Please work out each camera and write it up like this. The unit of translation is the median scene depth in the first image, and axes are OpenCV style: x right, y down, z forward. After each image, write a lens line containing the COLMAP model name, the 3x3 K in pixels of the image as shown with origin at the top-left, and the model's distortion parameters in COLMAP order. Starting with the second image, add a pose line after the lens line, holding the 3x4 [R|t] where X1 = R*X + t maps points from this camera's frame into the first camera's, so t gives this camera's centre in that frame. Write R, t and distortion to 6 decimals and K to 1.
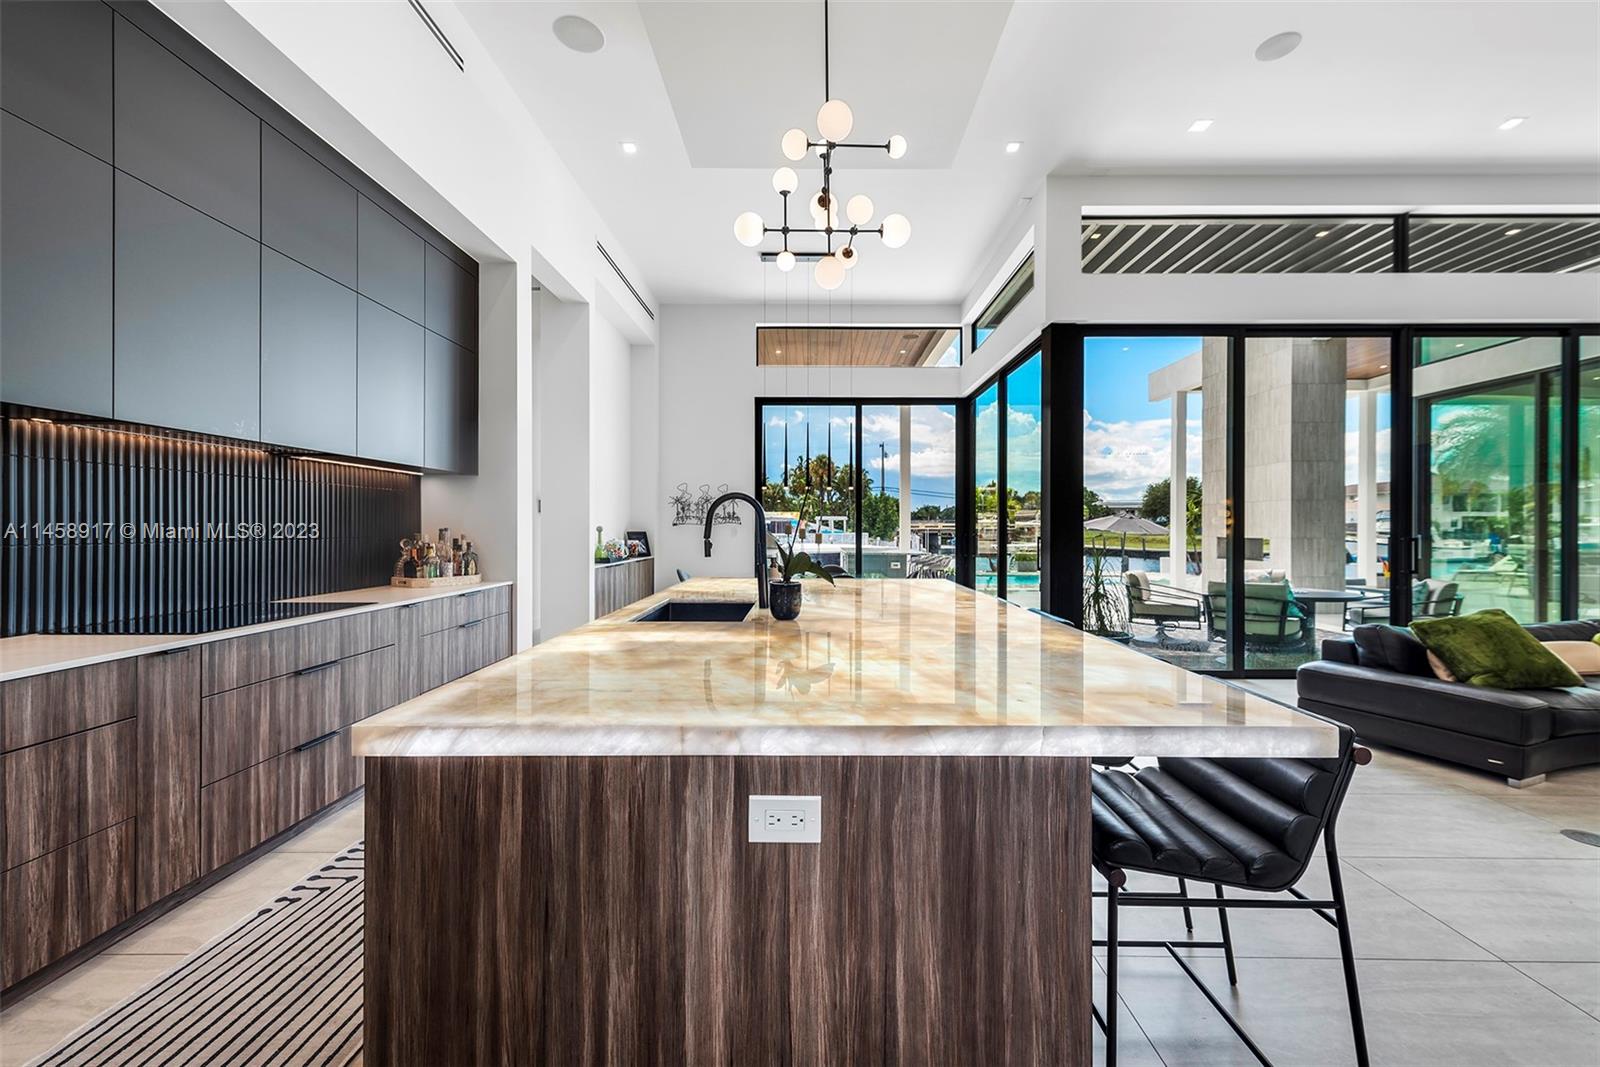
lens RADIAL K [[645.5, 0, 801.0], [0, 645.5, 528.7], [0, 0, 1]] dist [-0.000370, 0.000072]
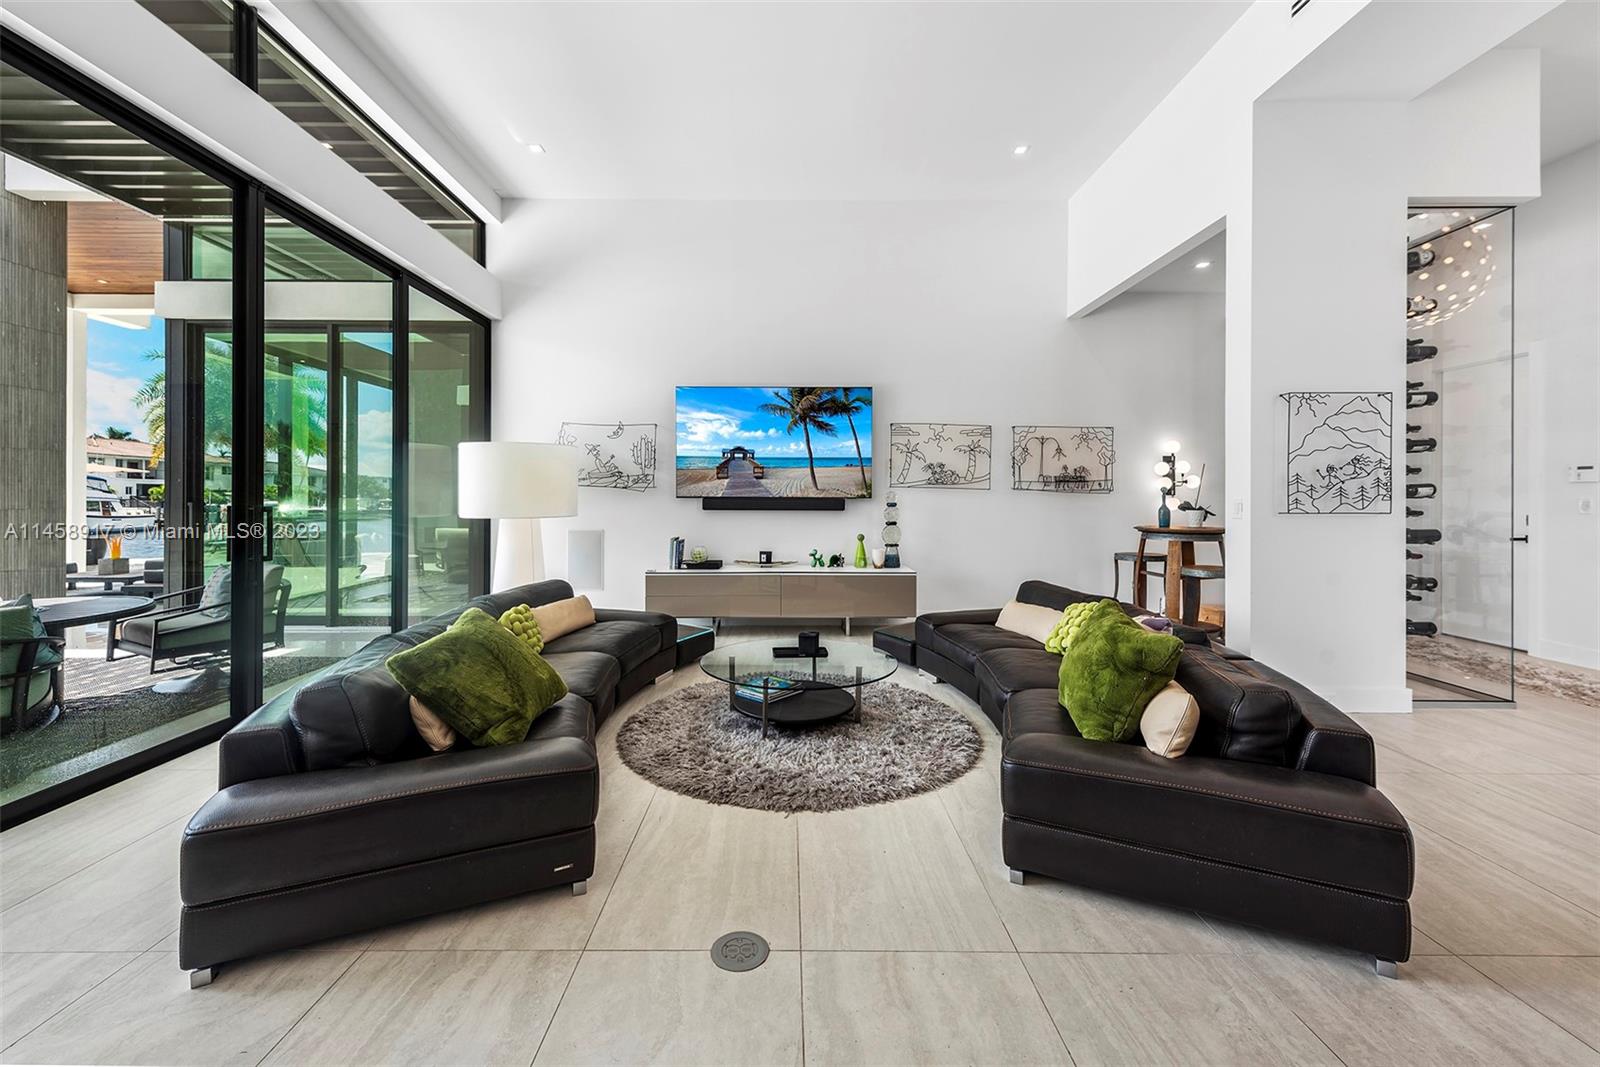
lens RADIAL K [[645.5, 0, 791.6], [0, 645.5, 495.1], [0, 0, 1]] dist [-0.000370, 0.000072]
pose [[-0.030072, 0.003582, 0.999541, 0.255309], [-0.002301, 0.999991, -0.003653, 0.003407], [-0.999545, -0.002410, -0.030063, 0.454872]]
